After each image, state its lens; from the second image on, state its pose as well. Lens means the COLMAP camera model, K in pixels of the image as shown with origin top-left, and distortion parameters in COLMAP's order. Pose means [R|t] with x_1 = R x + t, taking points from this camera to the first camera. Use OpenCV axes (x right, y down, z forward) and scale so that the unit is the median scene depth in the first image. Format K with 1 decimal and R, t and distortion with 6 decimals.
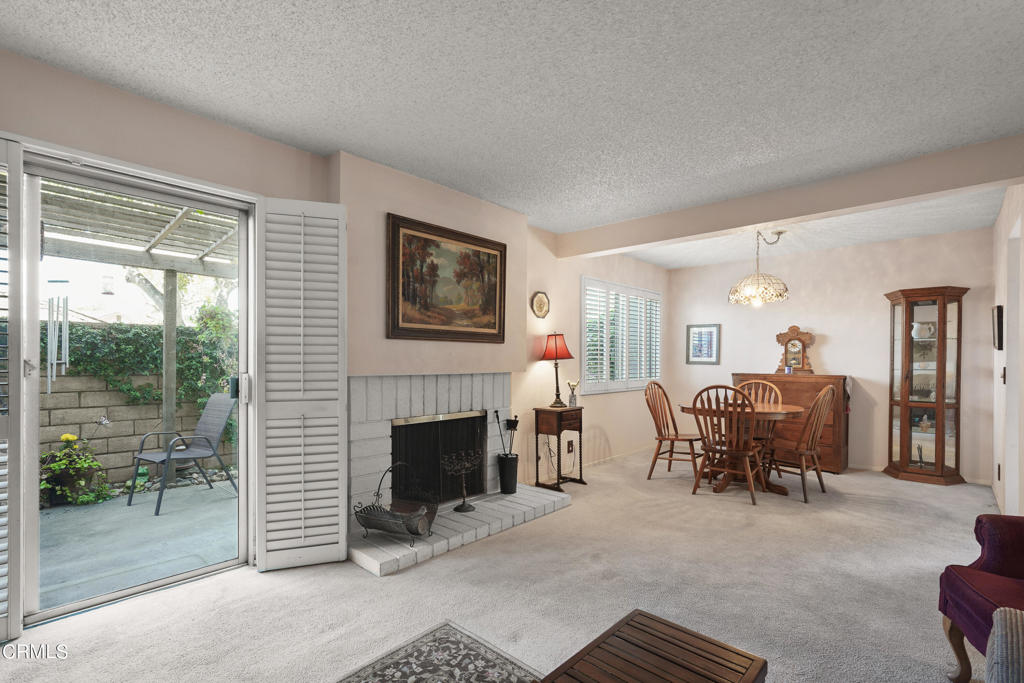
lens RADIAL K [[471.1, 0, 506.2], [0, 471.1, 367.8], [0, 0, 1]] dist [-0.005025, 0.002356]
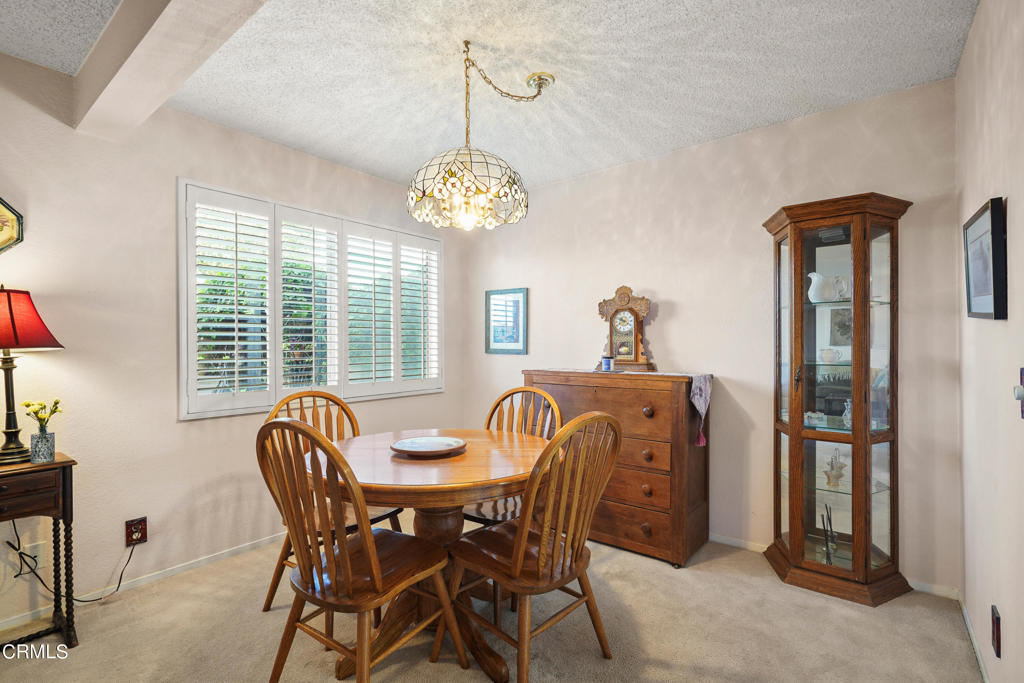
lens RADIAL K [[471.1, 0, 505.5], [0, 471.1, 348.2], [0, 0, 1]] dist [-0.005025, 0.002356]
pose [[0.996430, -0.006434, 0.084175, 0.512552], [0.007331, 0.999920, -0.010354, -0.011695], [-0.084101, 0.010934, 0.996397, 0.539936]]
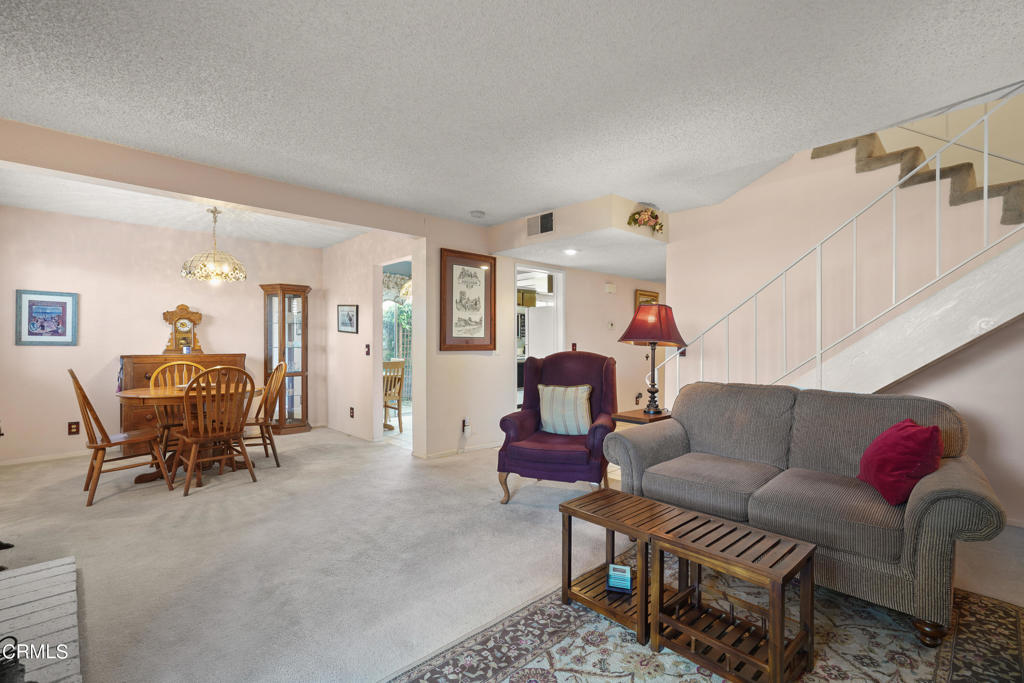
lens RADIAL K [[471.1, 0, 513.6], [0, 471.1, 343.1], [0, 0, 1]] dist [-0.005025, 0.002356]
pose [[0.060194, -0.006103, 0.998168, -0.385000], [0.014545, 0.999881, 0.005236, -0.005882], [-0.998081, 0.014203, 0.060276, 0.318312]]
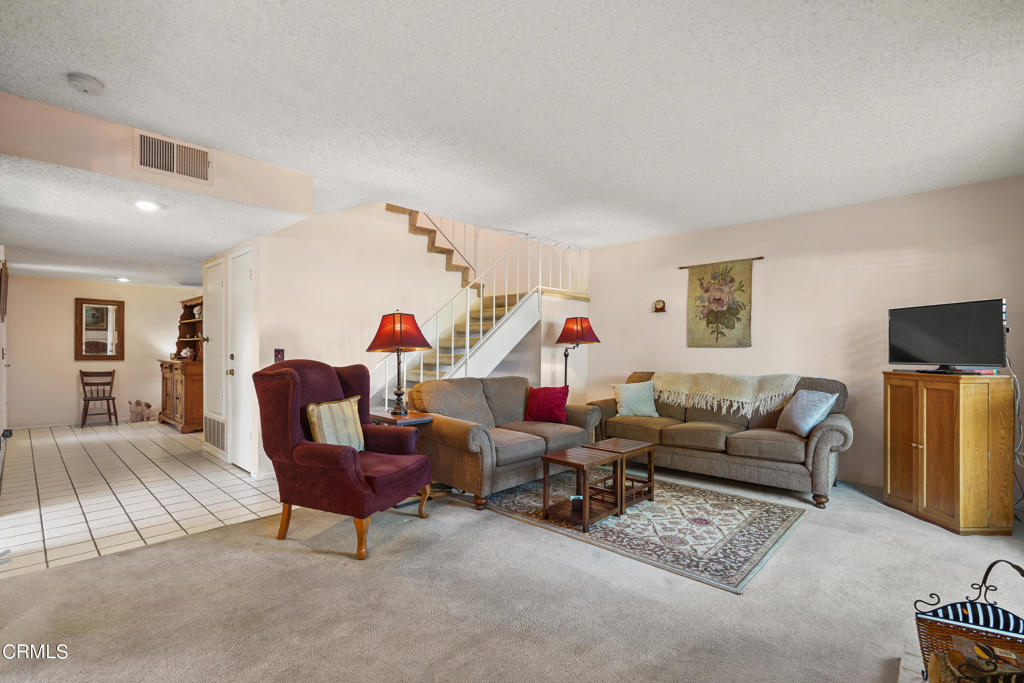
lens RADIAL K [[471.1, 0, 509.8], [0, 471.1, 352.3], [0, 0, 1]] dist [-0.005025, 0.002356]
pose [[-0.999916, -0.007306, 0.010697, 0.180032], [-0.007045, 0.999682, 0.024204, -0.014648], [-0.010870, 0.024127, -0.999650, 0.954927]]
